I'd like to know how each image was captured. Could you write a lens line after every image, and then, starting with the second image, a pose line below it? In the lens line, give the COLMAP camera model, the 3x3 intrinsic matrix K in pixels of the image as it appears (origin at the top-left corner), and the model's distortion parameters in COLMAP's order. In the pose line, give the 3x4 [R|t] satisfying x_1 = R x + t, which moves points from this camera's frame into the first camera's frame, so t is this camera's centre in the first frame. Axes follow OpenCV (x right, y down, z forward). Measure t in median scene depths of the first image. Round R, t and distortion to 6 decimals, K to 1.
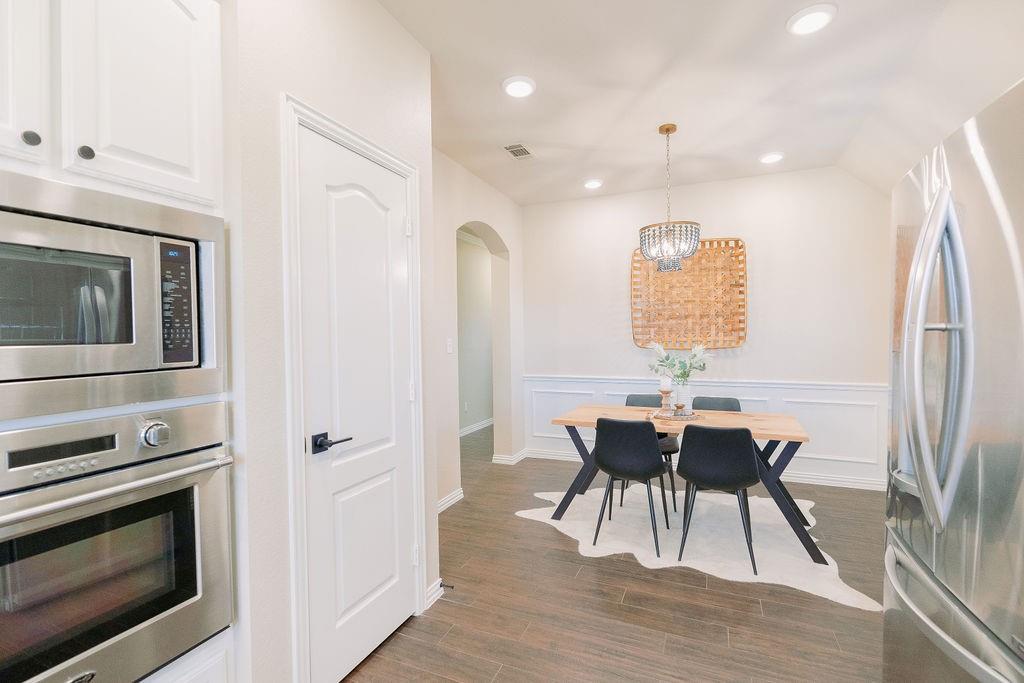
lens RADIAL K [[464.8, 0, 511.6], [0, 464.8, 338.0], [0, 0, 1]] dist [-0.002420, -0.000414]
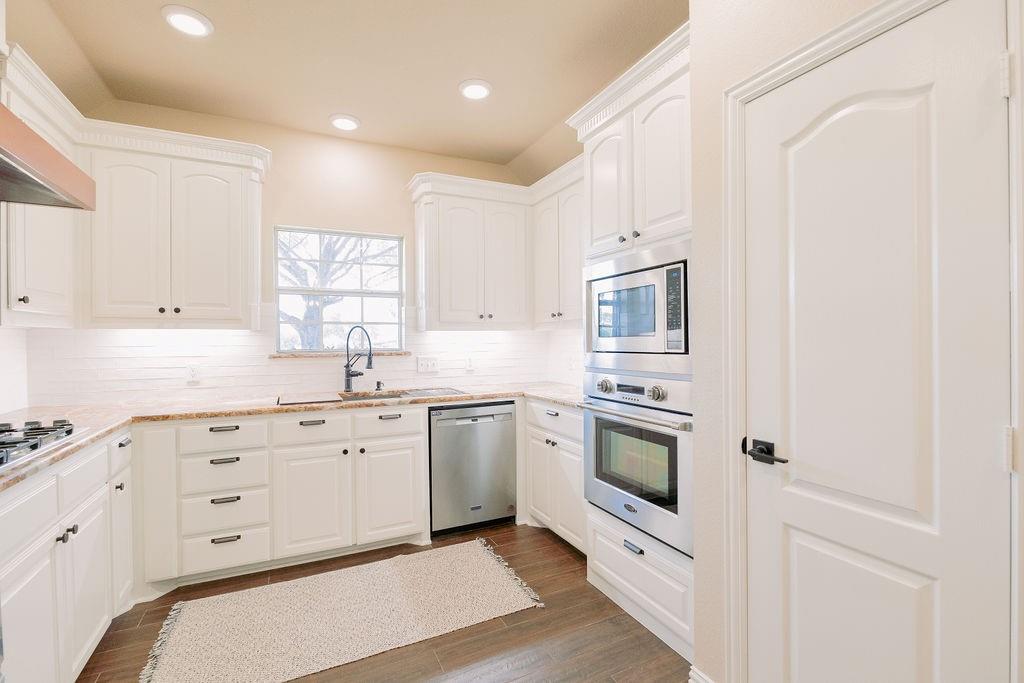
lens RADIAL K [[464.8, 0, 515.7], [0, 464.8, 338.7], [0, 0, 1]] dist [-0.002420, -0.000414]
pose [[-0.647081, 0.022030, -0.762103, 0.569952], [0.017975, 0.999745, 0.013637, -0.007218], [0.762209, -0.004875, -0.647312, 1.249388]]
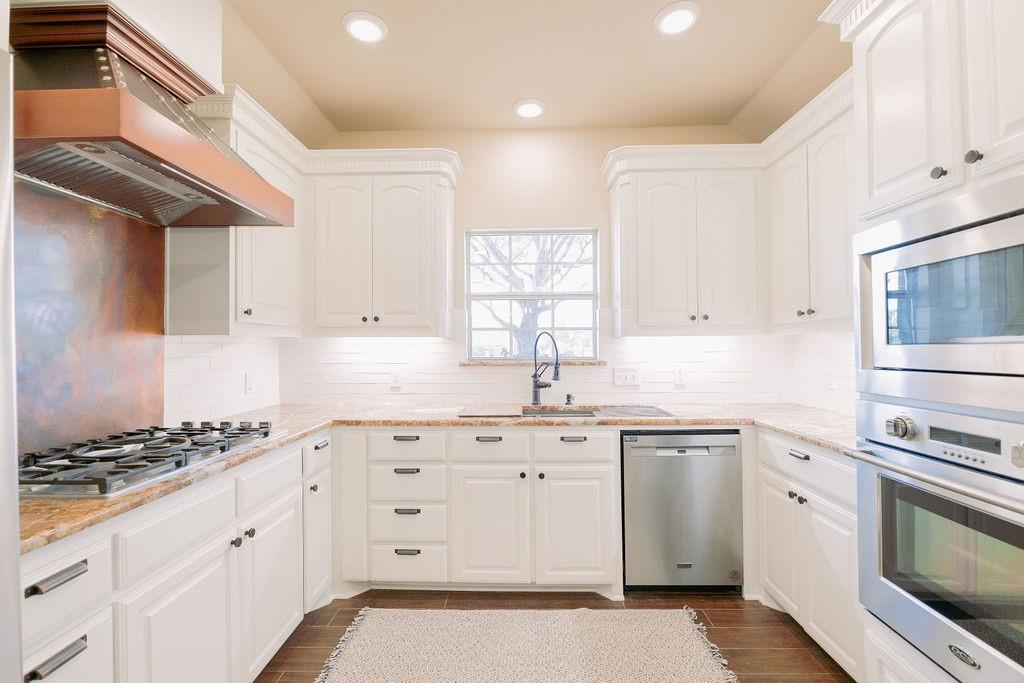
lens RADIAL K [[464.8, 0, 510.9], [0, 464.8, 339.3], [0, 0, 1]] dist [-0.002420, -0.000414]
pose [[-0.926448, 0.018643, -0.375961, 0.299117], [0.023220, 0.999701, -0.007646, -0.007013], [0.375706, -0.015814, -0.926604, 1.064190]]
